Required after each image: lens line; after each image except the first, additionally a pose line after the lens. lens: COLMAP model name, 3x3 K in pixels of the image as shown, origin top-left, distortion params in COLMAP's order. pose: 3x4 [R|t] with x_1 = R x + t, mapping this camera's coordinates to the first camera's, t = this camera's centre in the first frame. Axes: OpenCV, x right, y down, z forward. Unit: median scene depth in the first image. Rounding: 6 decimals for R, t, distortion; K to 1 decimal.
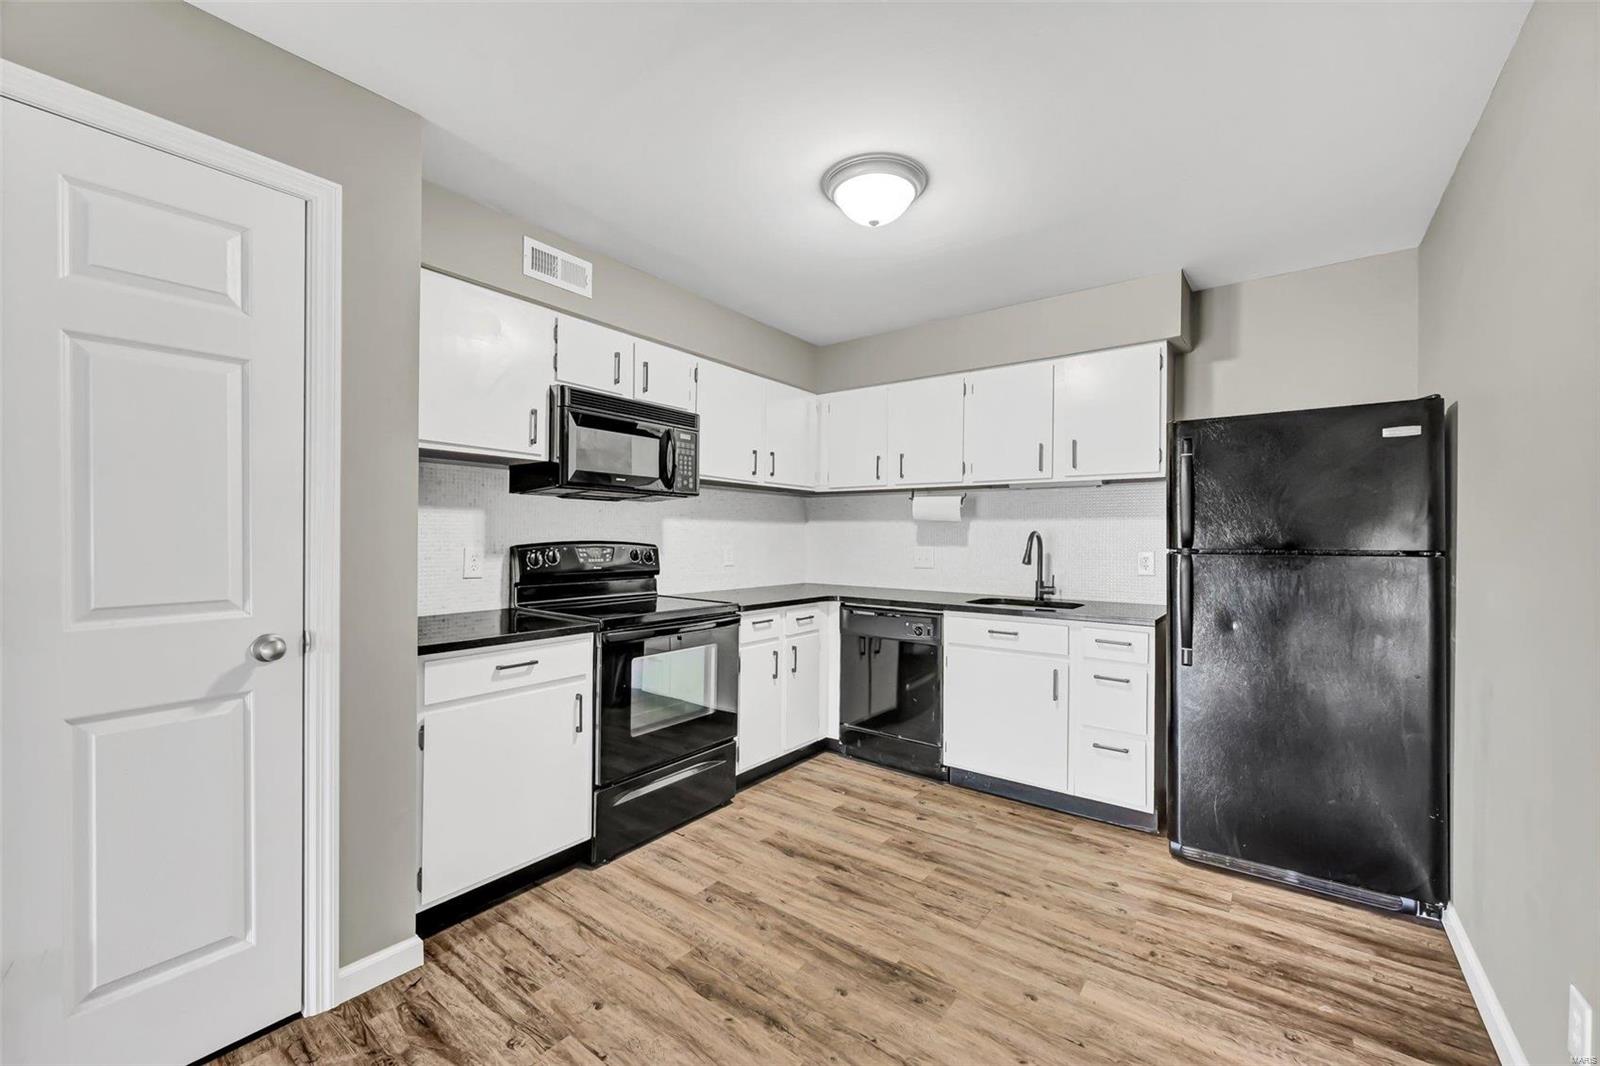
lens RADIAL K [[640.5, 0, 796.3], [0, 640.5, 538.1], [0, 0, 1]] dist [0.000254, 0.000069]
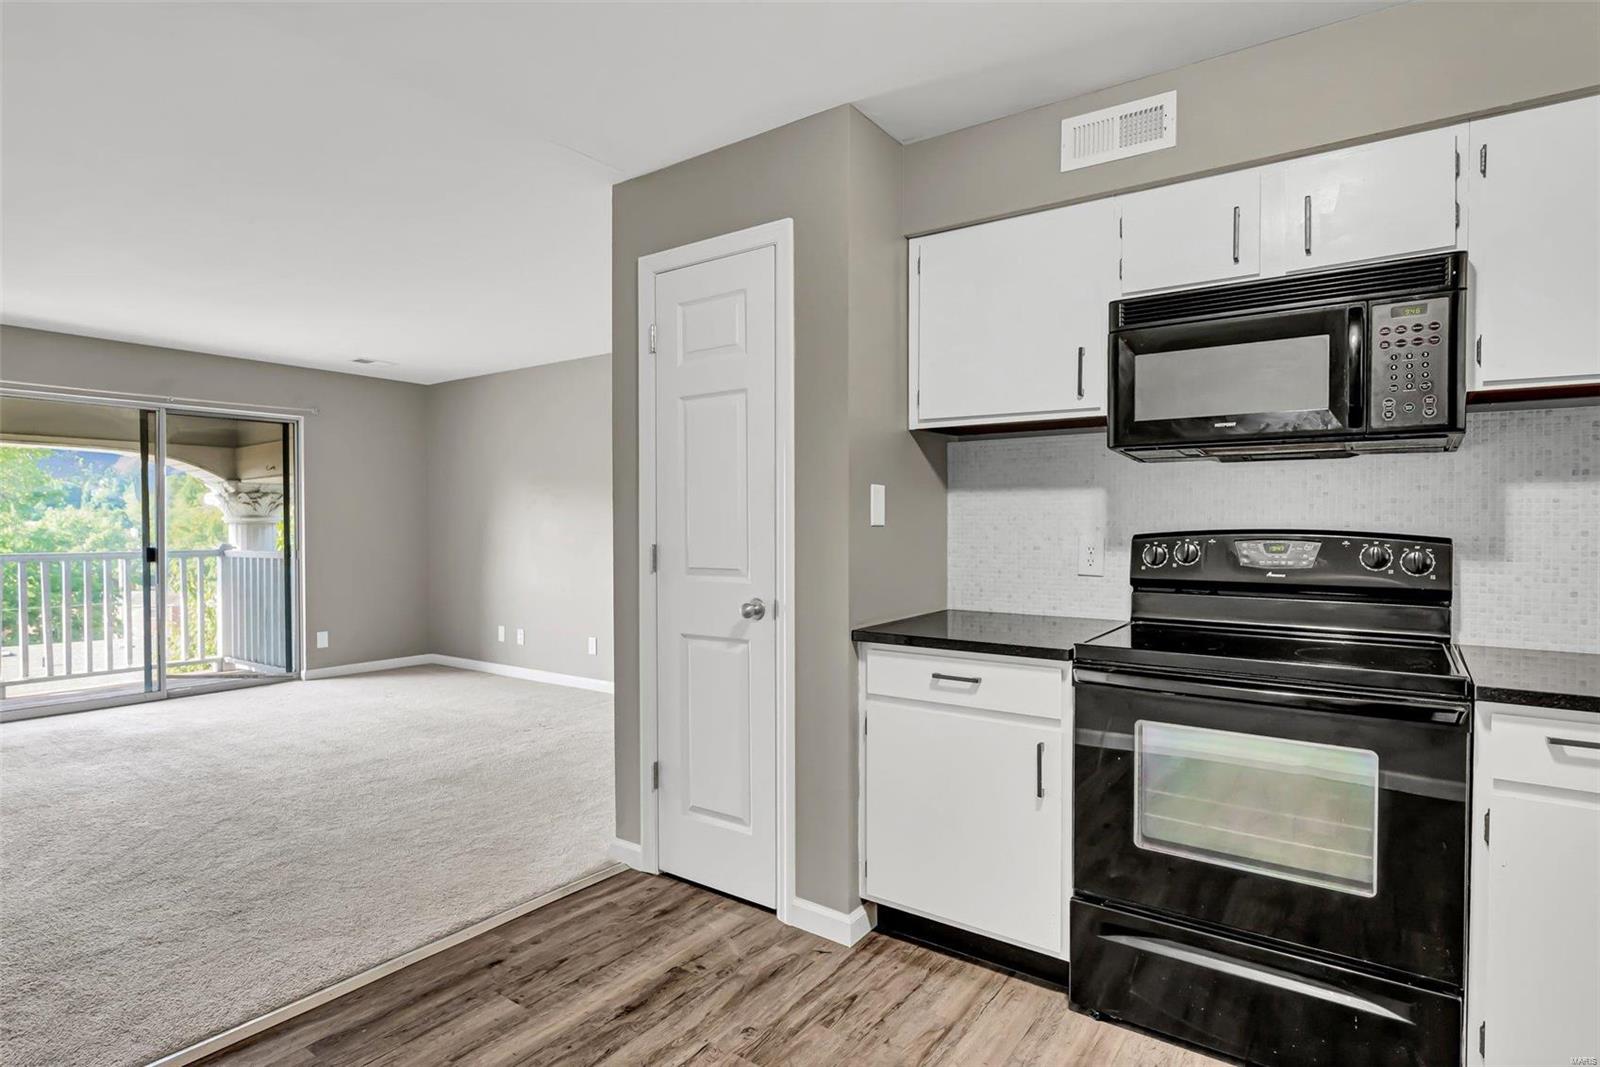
lens RADIAL K [[826.5, 0, 800.0], [0, 826.5, 533.5], [0, 0, 1]] dist [0.000979, 0.000187]
pose [[0.034317, 0.007009, -0.999386, 0.476380], [-0.003372, 0.999971, 0.006897, 0.004599], [0.999405, 0.003133, 0.034340, 0.588644]]
